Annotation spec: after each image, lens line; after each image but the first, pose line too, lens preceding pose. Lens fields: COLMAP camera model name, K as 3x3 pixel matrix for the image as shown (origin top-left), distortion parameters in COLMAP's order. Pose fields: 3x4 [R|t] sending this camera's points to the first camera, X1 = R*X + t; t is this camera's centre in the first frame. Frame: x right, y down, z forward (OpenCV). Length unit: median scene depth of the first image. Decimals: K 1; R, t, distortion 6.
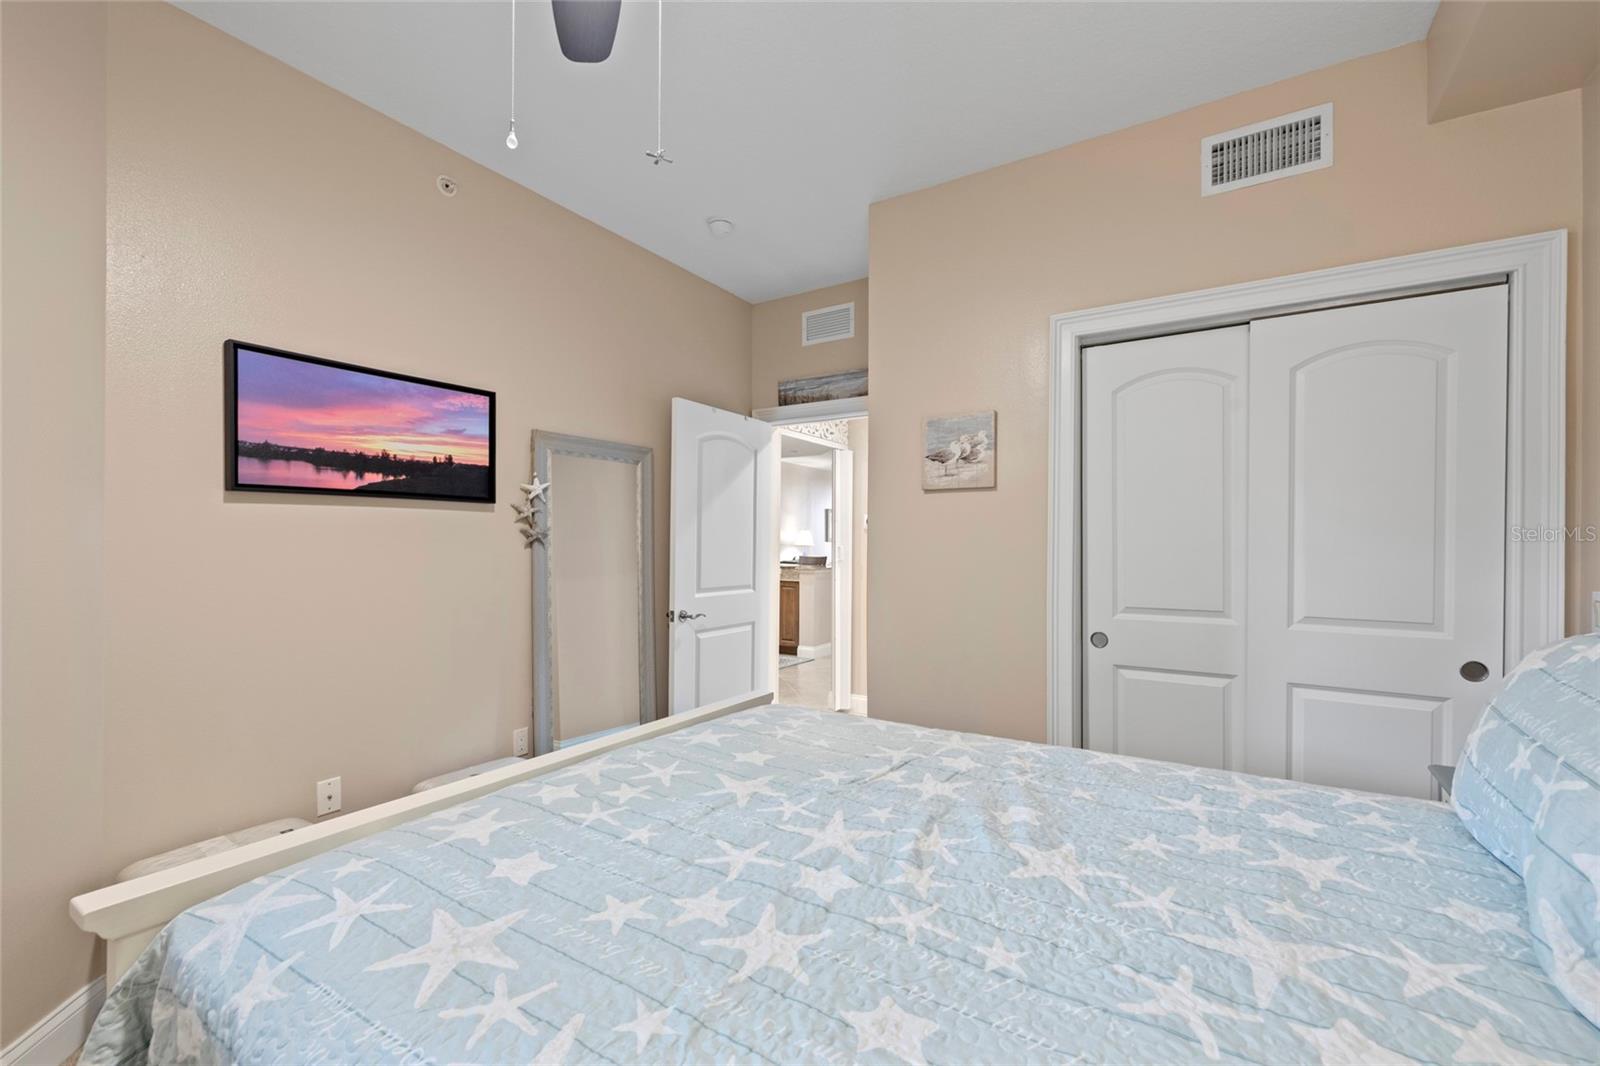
lens RADIAL K [[666.9, 0, 803.8], [0, 666.9, 544.3], [0, 0, 1]] dist [-0.000871, -0.000522]
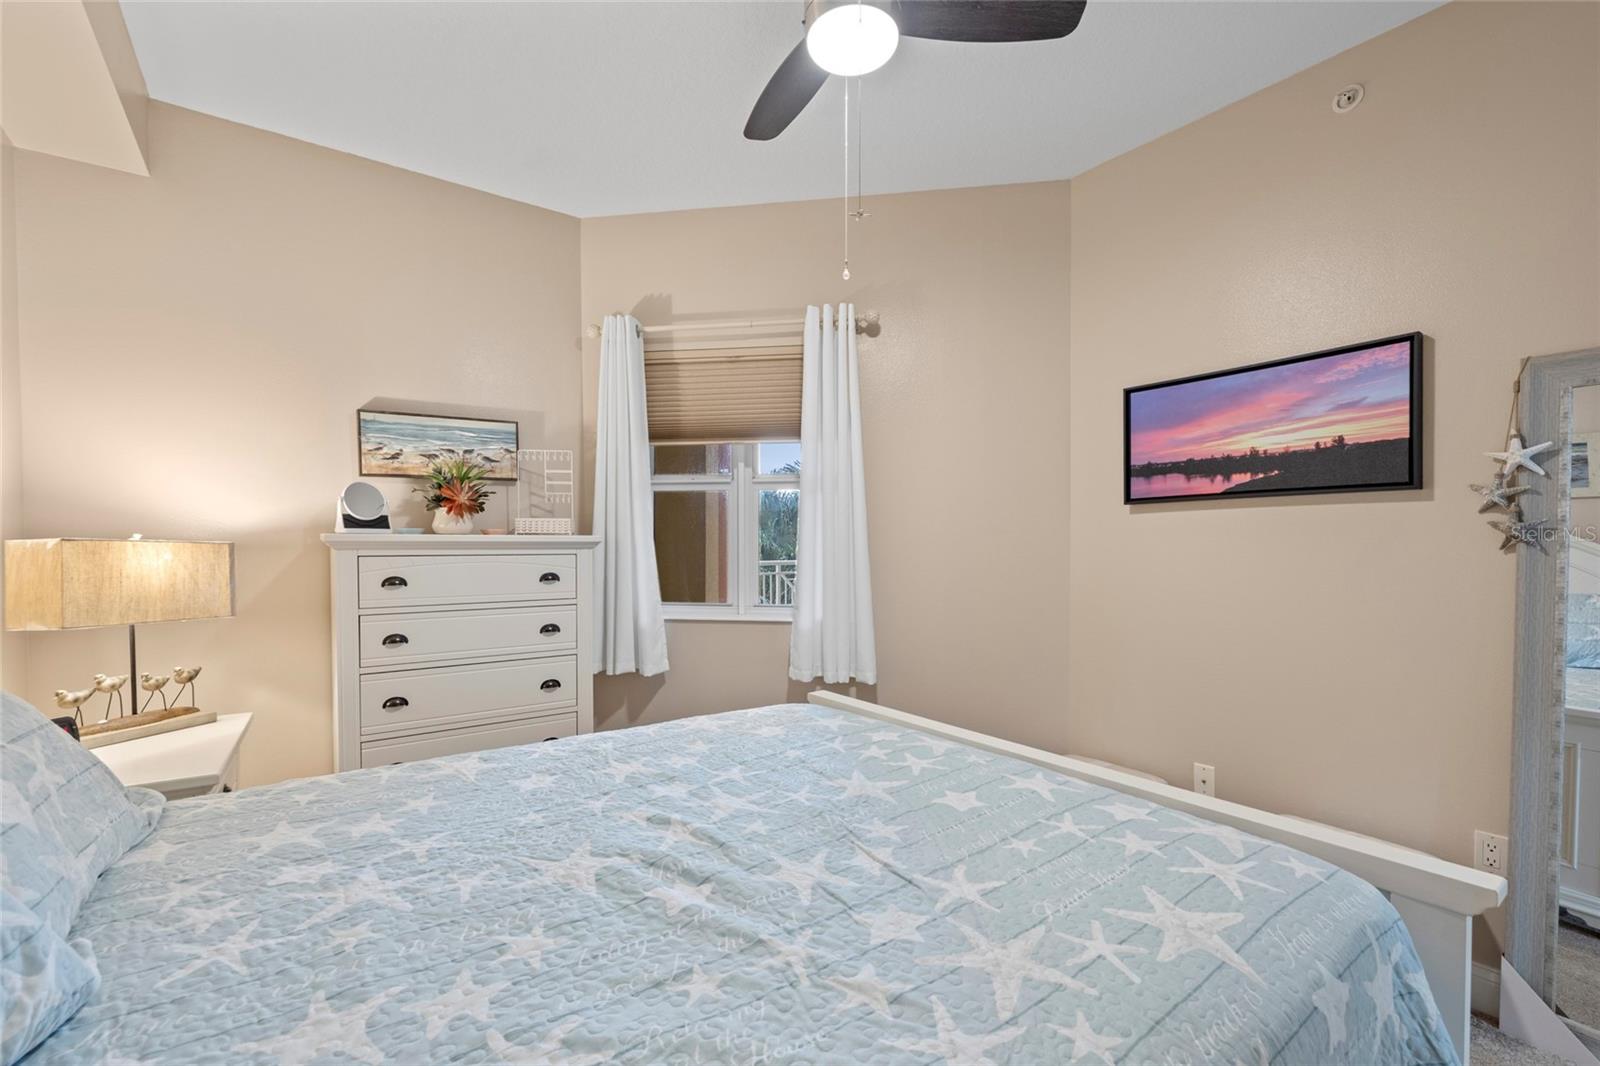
lens RADIAL K [[658.8, 0, 765.5], [0, 658.8, 554.3], [0, 0, 1]] dist [-0.003033, 0.000647]
pose [[-0.373760, 0.012299, -0.927444, 0.530826], [0.000813, 0.999916, 0.012933, -0.000967], [0.927525, 0.004080, -0.373738, 0.734782]]
